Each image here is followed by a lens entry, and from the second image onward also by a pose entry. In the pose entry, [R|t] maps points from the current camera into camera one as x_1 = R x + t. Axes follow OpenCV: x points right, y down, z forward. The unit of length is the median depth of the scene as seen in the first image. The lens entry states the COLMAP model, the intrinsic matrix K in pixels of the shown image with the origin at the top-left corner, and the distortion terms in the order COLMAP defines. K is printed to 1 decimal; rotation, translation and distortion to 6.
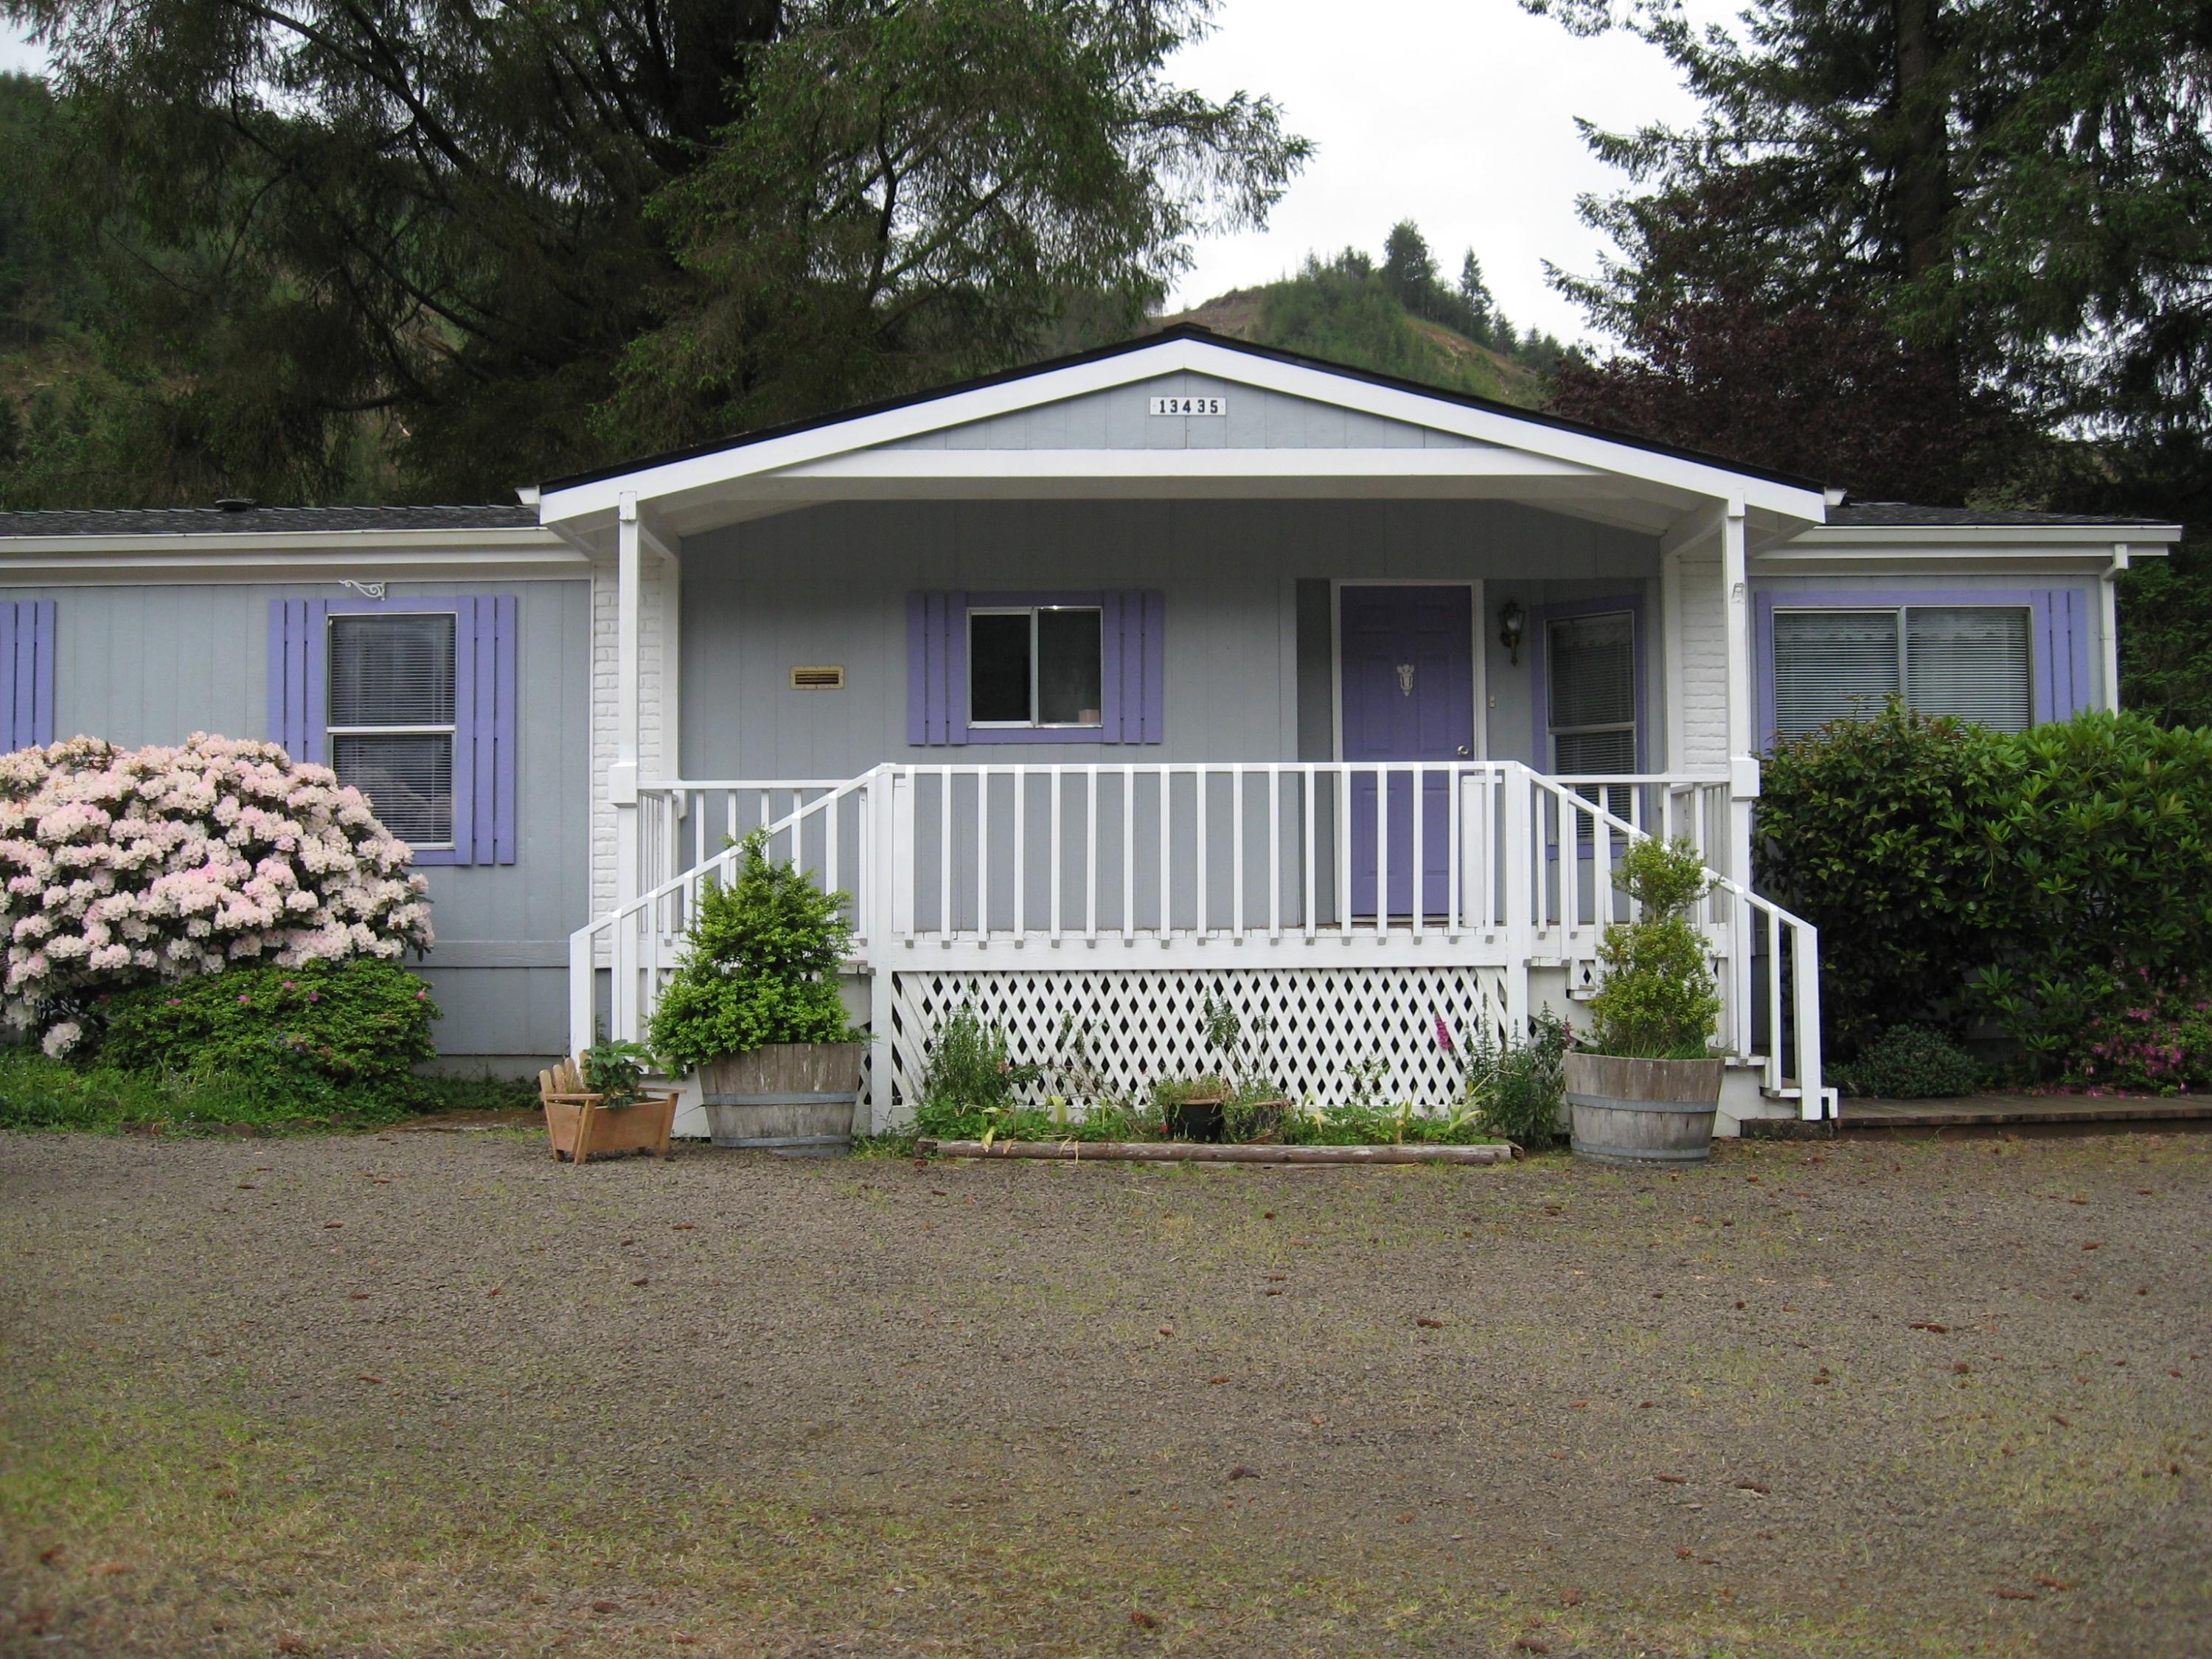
lens RADIAL K [[2318.2, 0, 1106.0], [0, 2318.2, 829.5], [0, 0, 1]] dist [-0.139106, 0.082742]
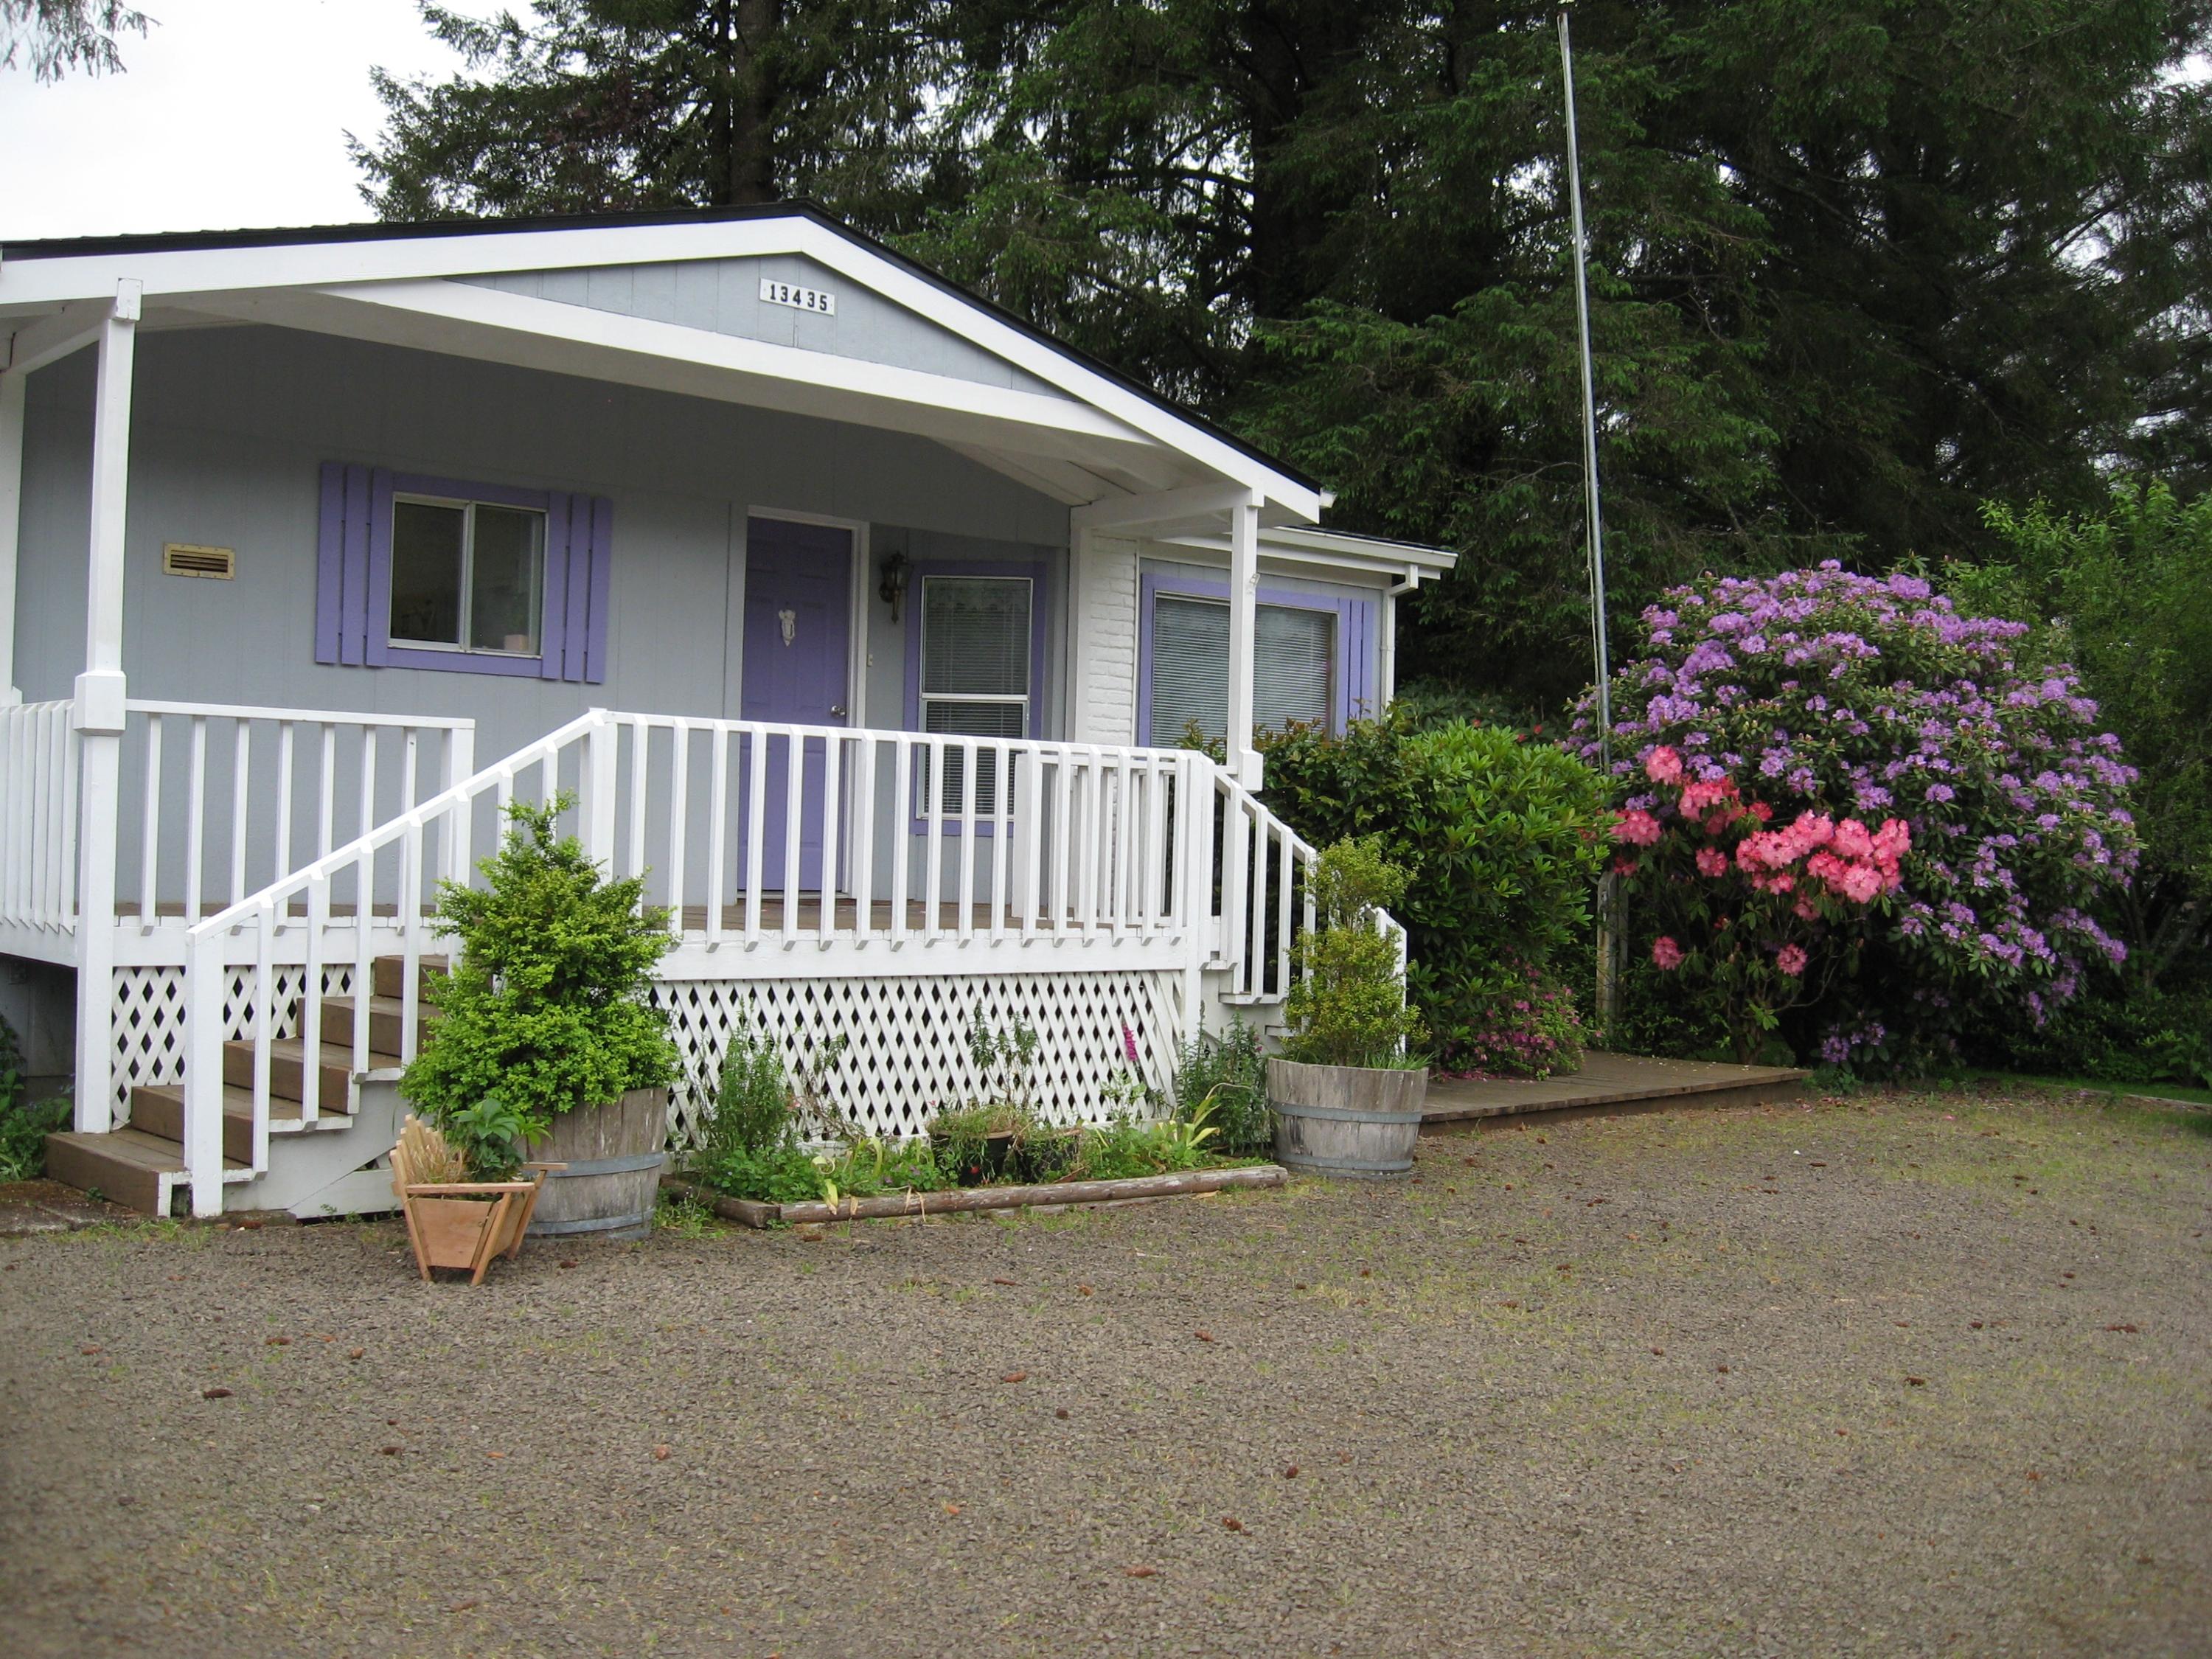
lens RADIAL K [[2318.2, 0, 1106.0], [0, 2318.2, 829.5], [0, 0, 1]] dist [-0.139106, 0.082742]
pose [[0.742938, 0.032446, 0.668573, -0.434266], [-0.058022, 0.998187, 0.016034, -0.009704], [-0.666840, -0.050704, 0.743474, 0.293337]]
